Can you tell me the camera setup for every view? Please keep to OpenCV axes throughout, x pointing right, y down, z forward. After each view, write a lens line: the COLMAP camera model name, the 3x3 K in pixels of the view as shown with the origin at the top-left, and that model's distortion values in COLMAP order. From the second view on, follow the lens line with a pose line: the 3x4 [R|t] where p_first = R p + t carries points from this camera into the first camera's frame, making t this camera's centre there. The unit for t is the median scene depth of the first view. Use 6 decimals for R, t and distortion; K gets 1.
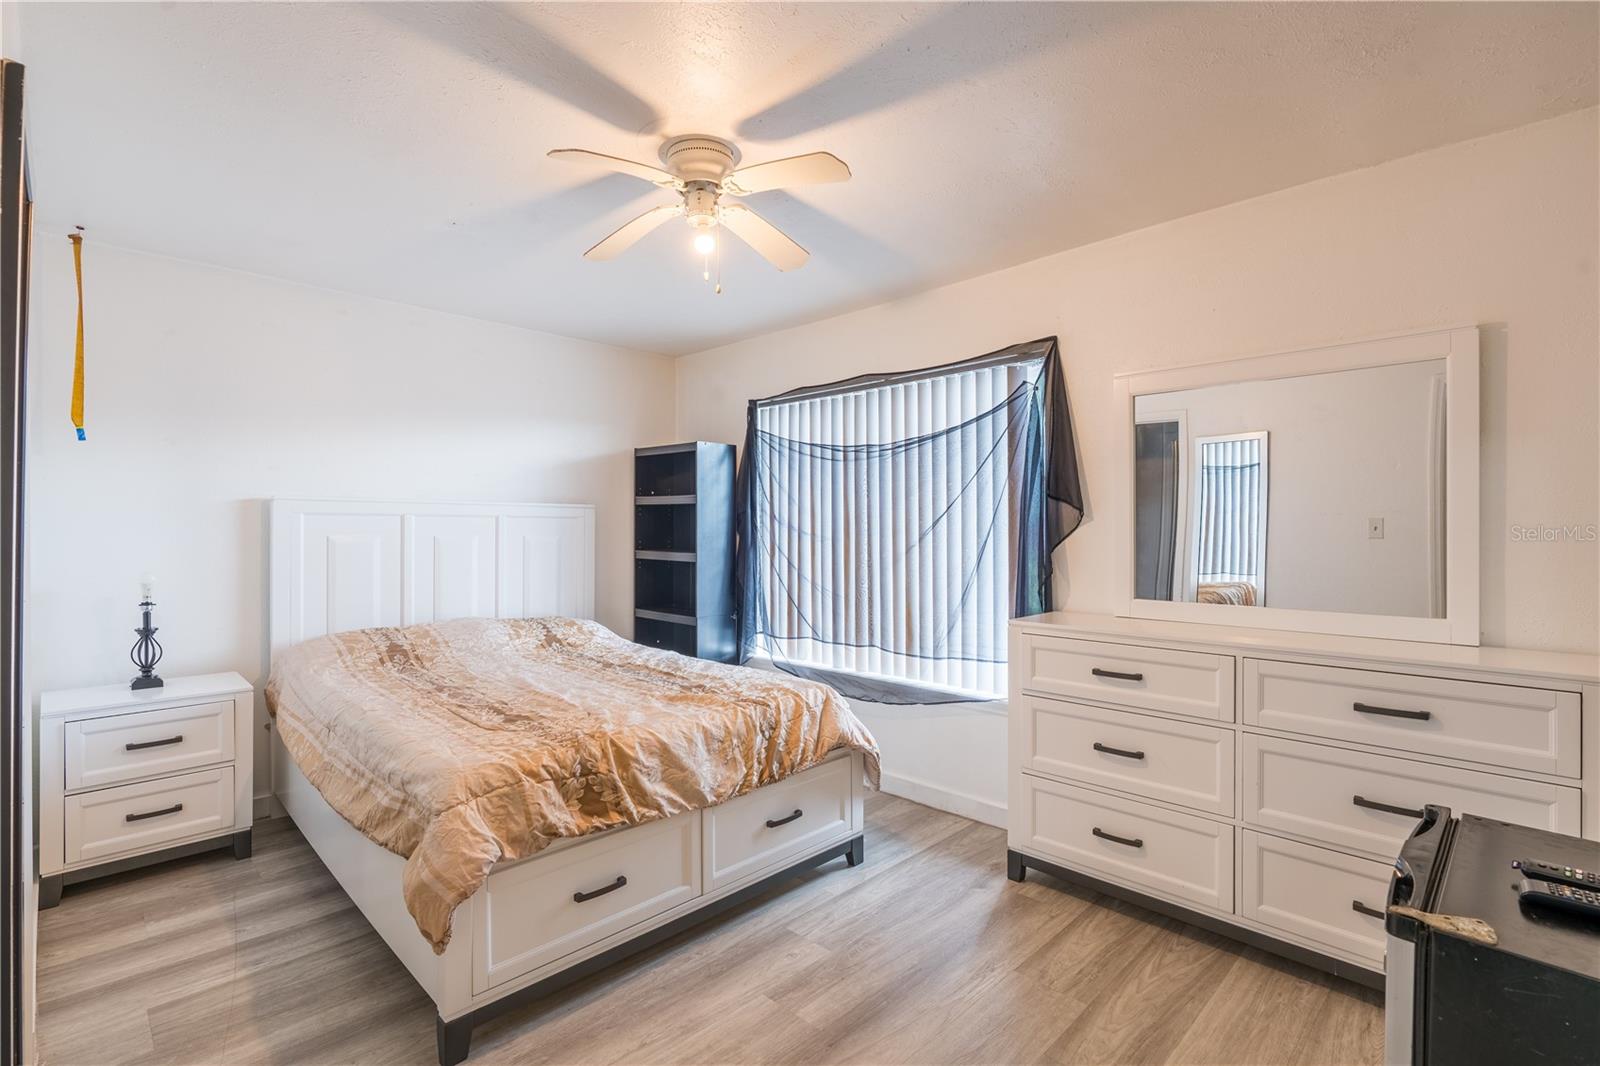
lens RADIAL K [[714.7, 0, 792.9], [0, 714.7, 528.8], [0, 0, 1]] dist [-0.009929, 0.004429]
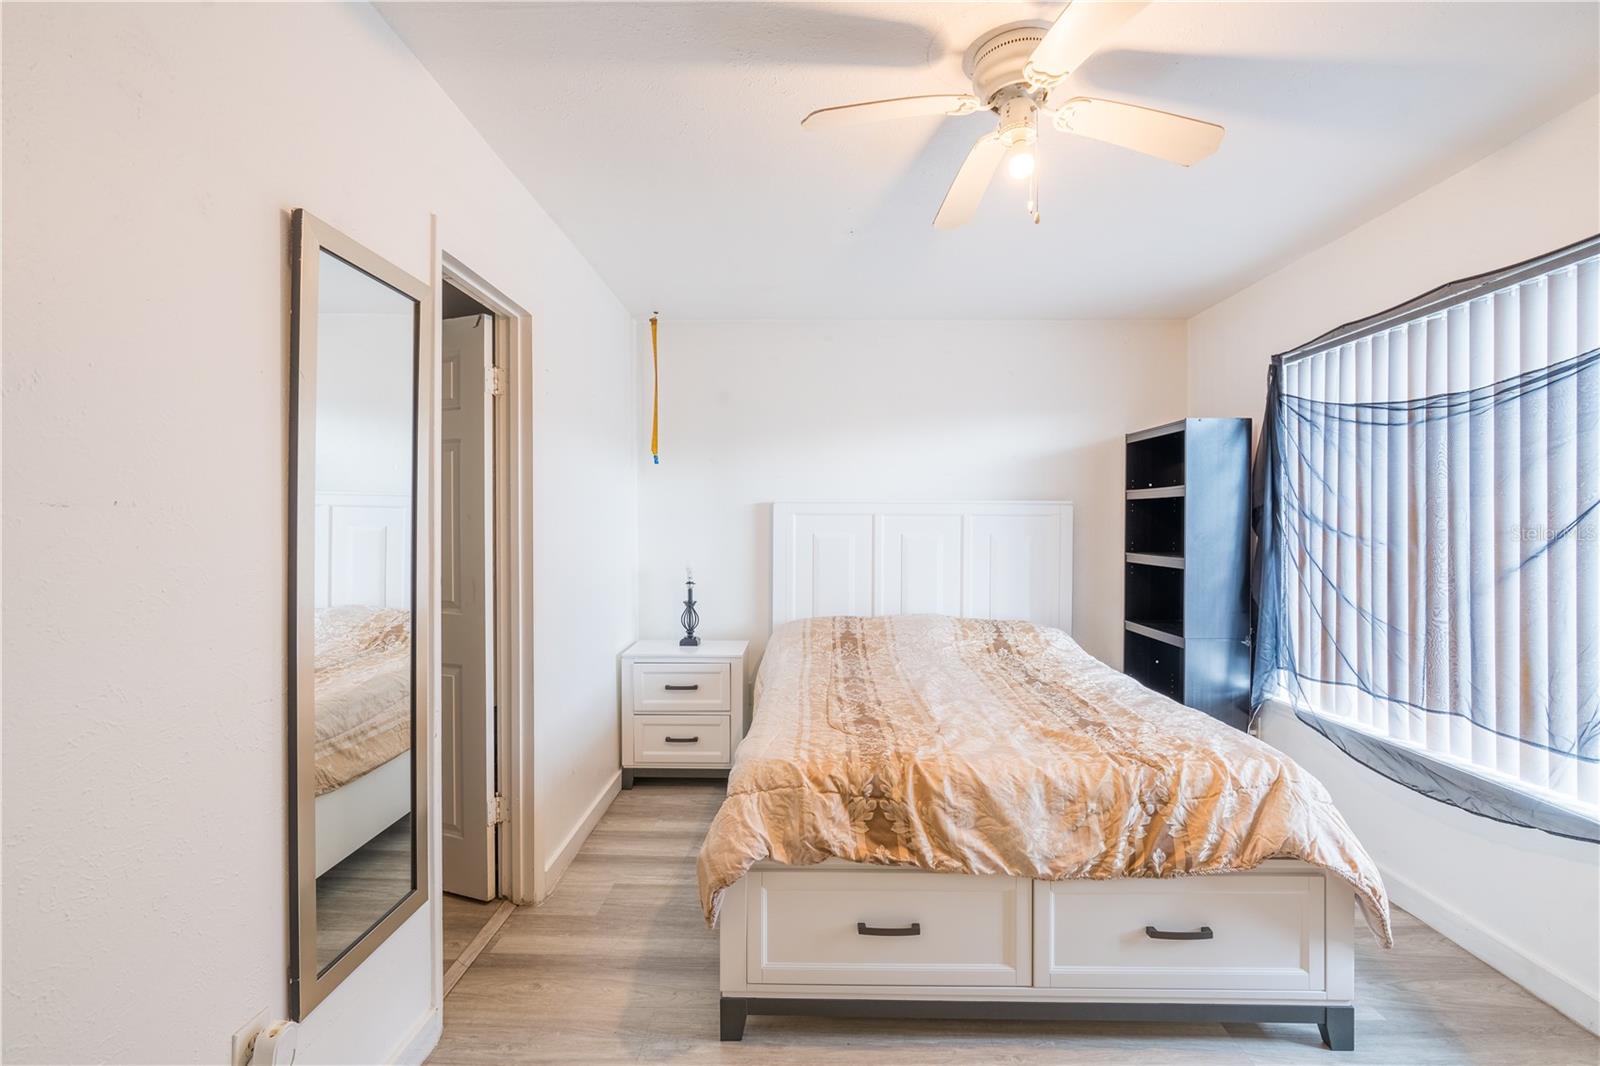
lens RADIAL K [[714.7, 0, 809.2], [0, 714.7, 532.0], [0, 0, 1]] dist [-0.009929, 0.004429]
pose [[0.704301, 0.005211, -0.709882, 0.218877], [-0.001537, 0.999982, 0.005815, 0.001123], [0.709900, -0.003004, 0.704296, 0.223066]]
